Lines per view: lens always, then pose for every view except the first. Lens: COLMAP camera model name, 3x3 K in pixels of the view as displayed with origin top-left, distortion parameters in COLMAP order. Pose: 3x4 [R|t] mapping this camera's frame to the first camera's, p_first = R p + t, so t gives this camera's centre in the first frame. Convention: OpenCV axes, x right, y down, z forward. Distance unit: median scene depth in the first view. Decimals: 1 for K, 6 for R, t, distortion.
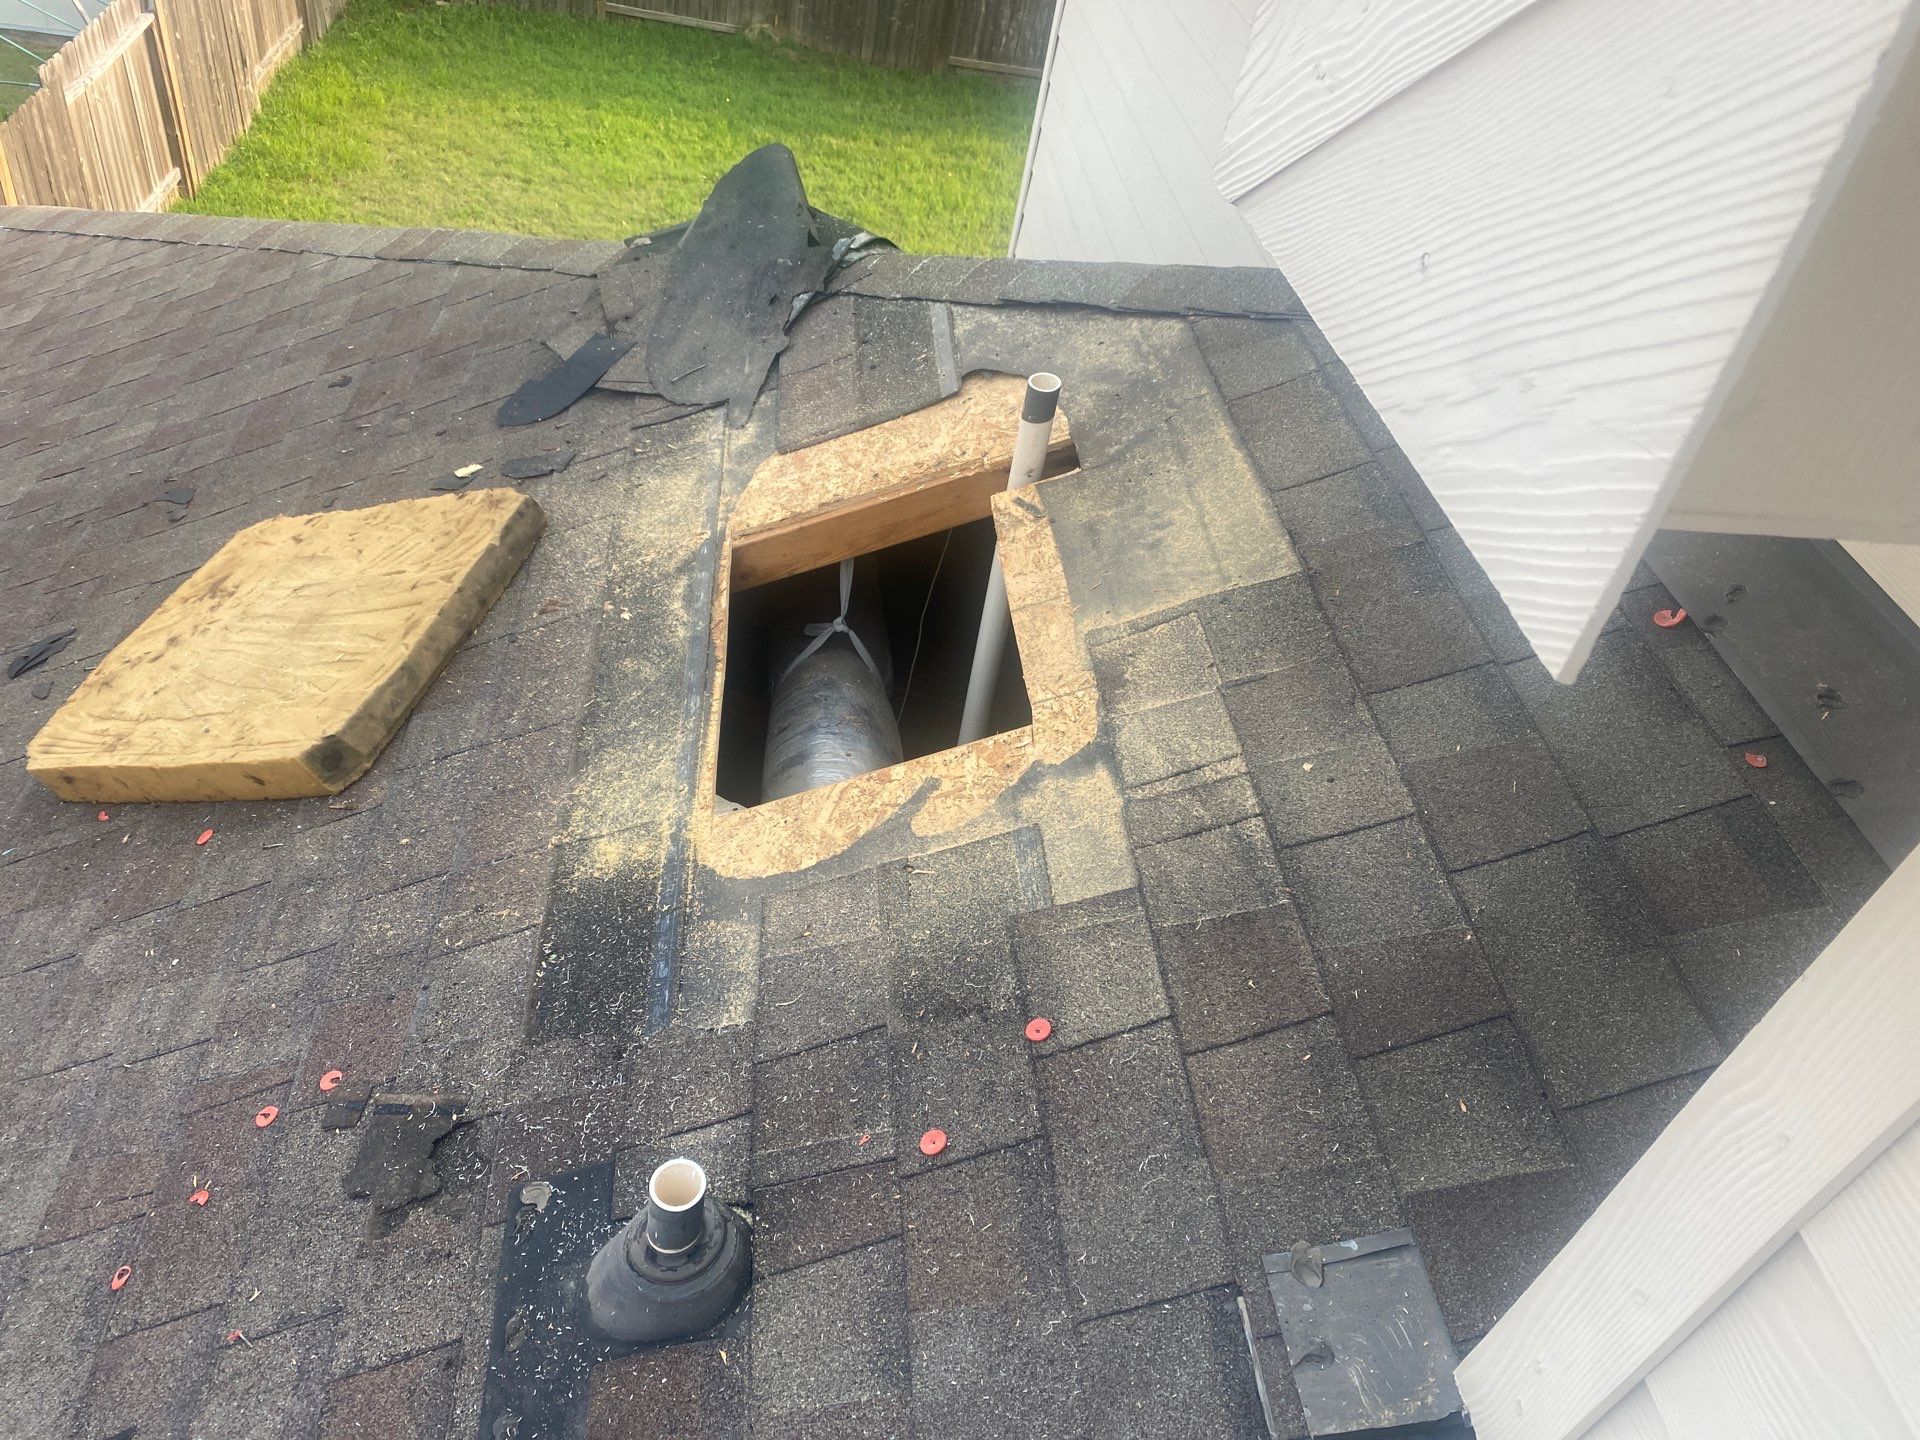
lens RADIAL K [[1433.2, 0, 937.1], [0, 1433.2, 720.1], [0, 0, 1]] dist [0.038425, 0.002518]
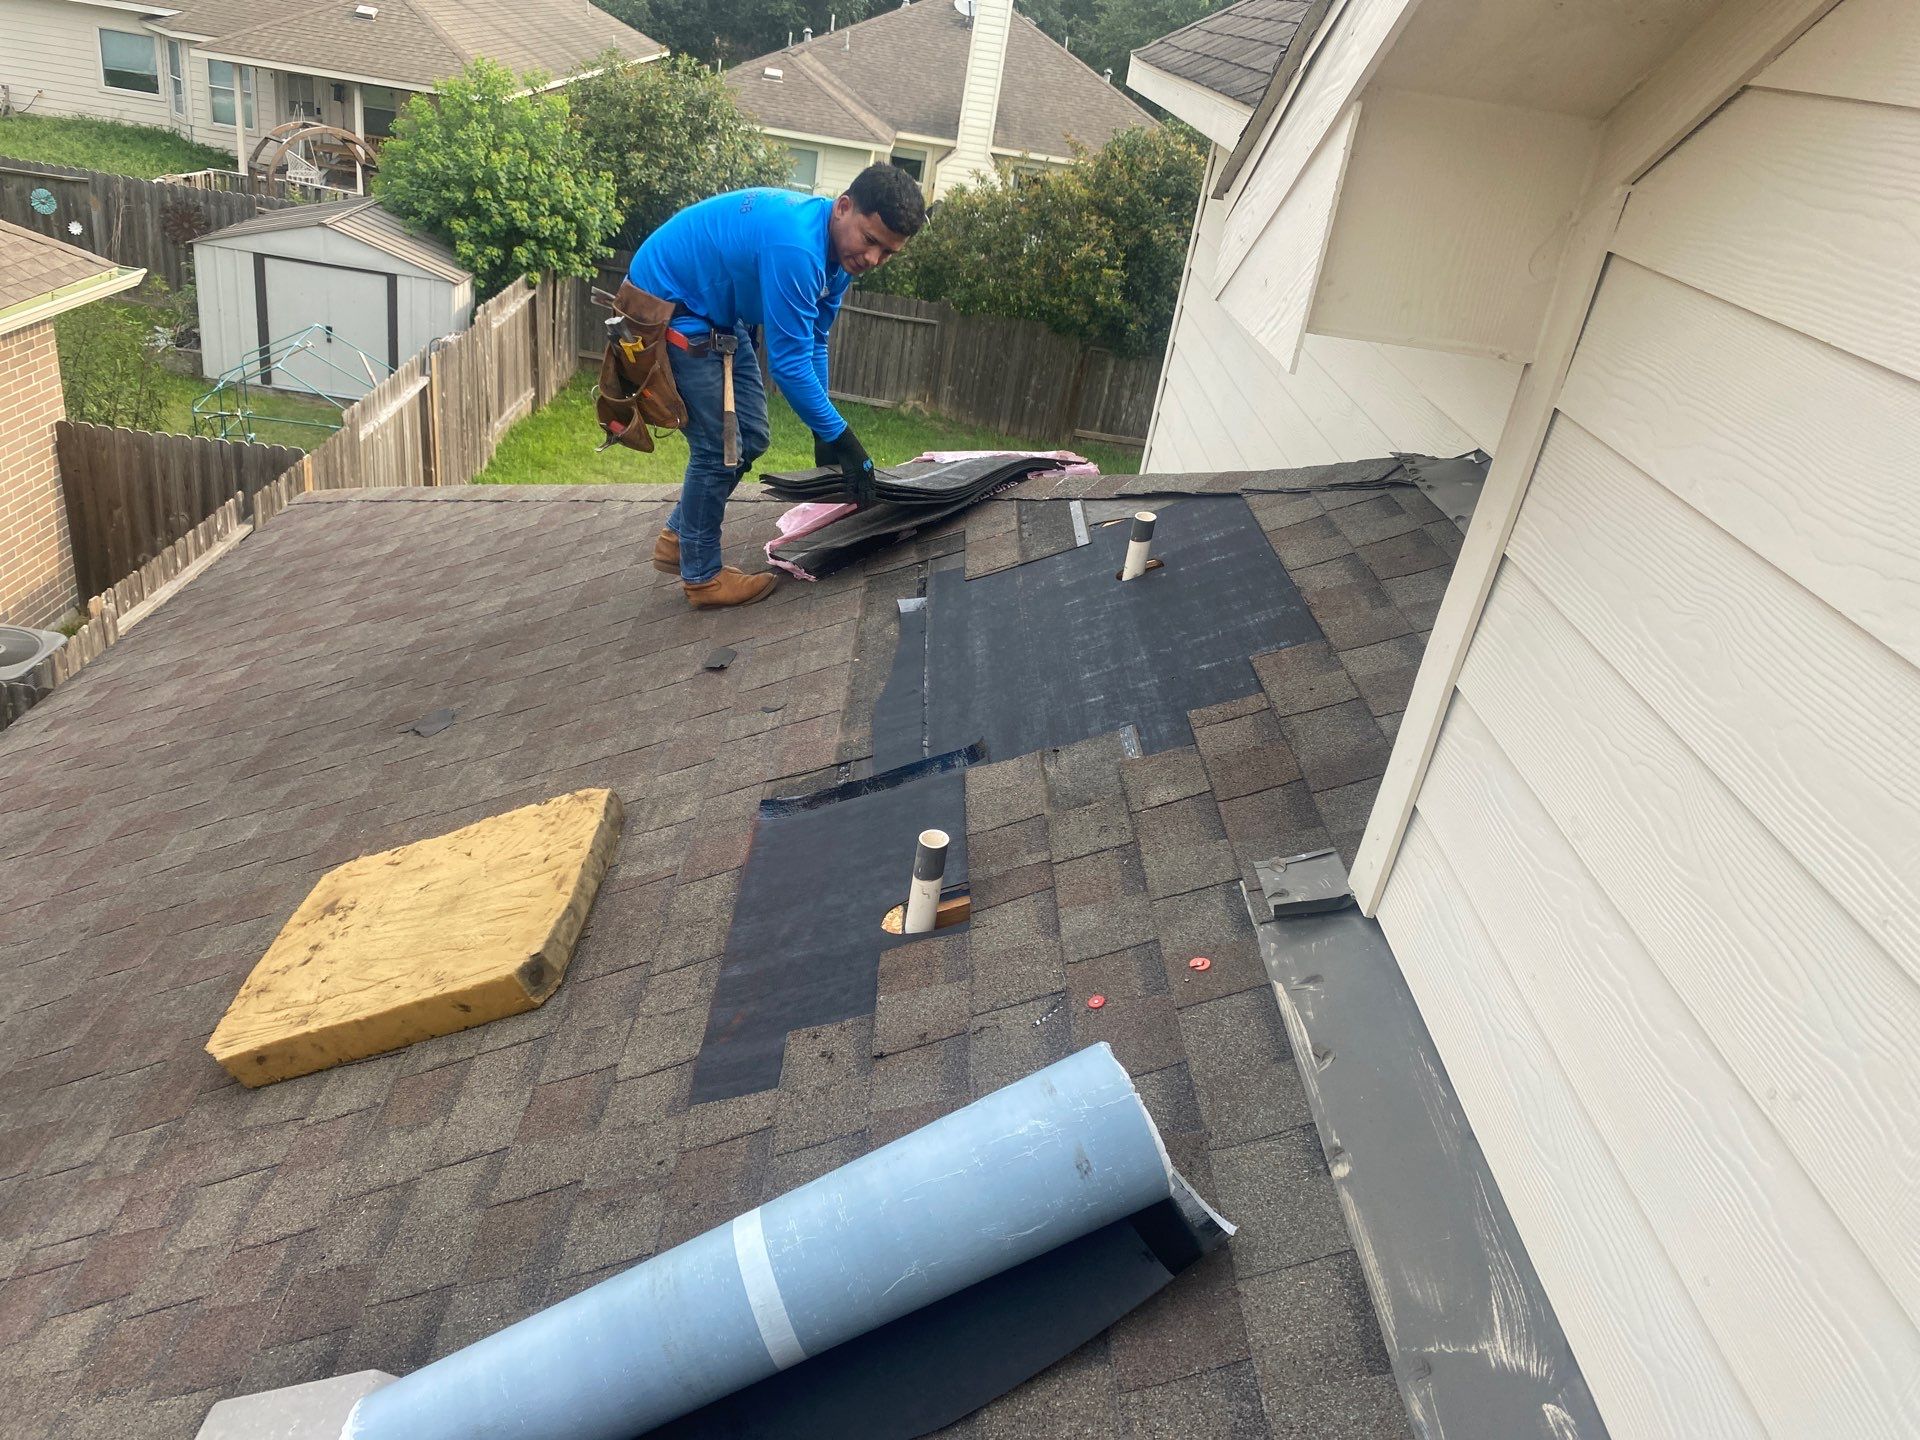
lens RADIAL K [[1479.9, 0, 962.1], [0, 1479.9, 735.5], [0, 0, 1]] dist [0.164964, -0.148317]
pose [[0.997851, 0.024580, -0.060735, -0.018528], [-0.038732, 0.968947, -0.244216, 0.356475], [0.052847, 0.246044, 0.967817, -0.467973]]
